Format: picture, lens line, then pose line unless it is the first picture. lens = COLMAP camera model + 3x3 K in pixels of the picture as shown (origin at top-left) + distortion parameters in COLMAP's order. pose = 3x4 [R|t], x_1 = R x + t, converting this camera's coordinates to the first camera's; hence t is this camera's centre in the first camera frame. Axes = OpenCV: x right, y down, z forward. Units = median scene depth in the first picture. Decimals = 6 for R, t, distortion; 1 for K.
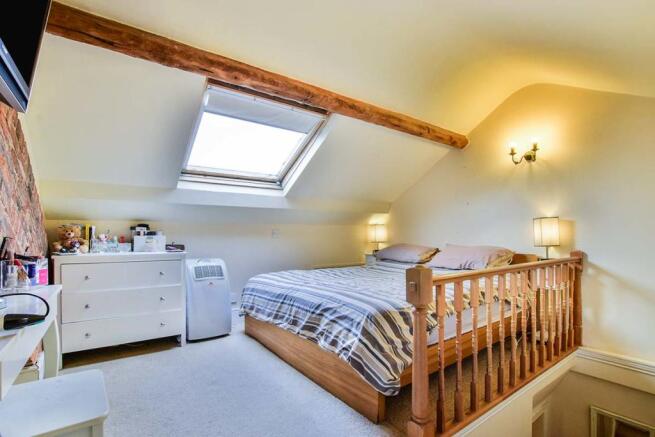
lens RADIAL K [[313.5, 0, 326.2], [0, 313.5, 247.8], [0, 0, 1]] dist [-0.002001, -0.000433]
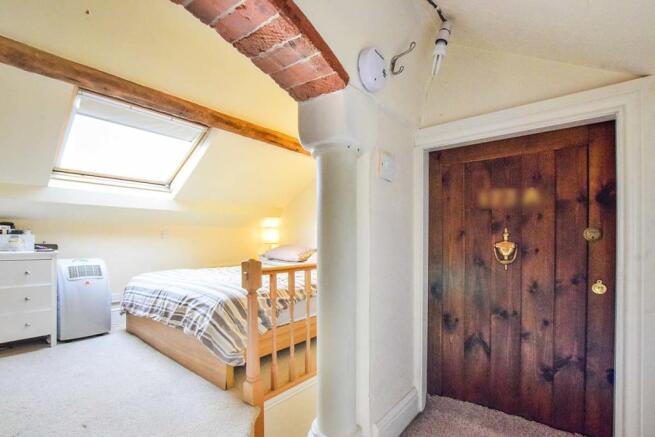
lens RADIAL K [[313.5, 0, 326.2], [0, 313.5, 247.8], [0, 0, 1]] dist [-0.002001, -0.000433]
pose [[0.972303, 0.002993, 0.233706, 0.185307], [-0.000700, 0.999951, -0.009892, 0.014285], [-0.233724, 0.009454, 0.972257, -0.202808]]
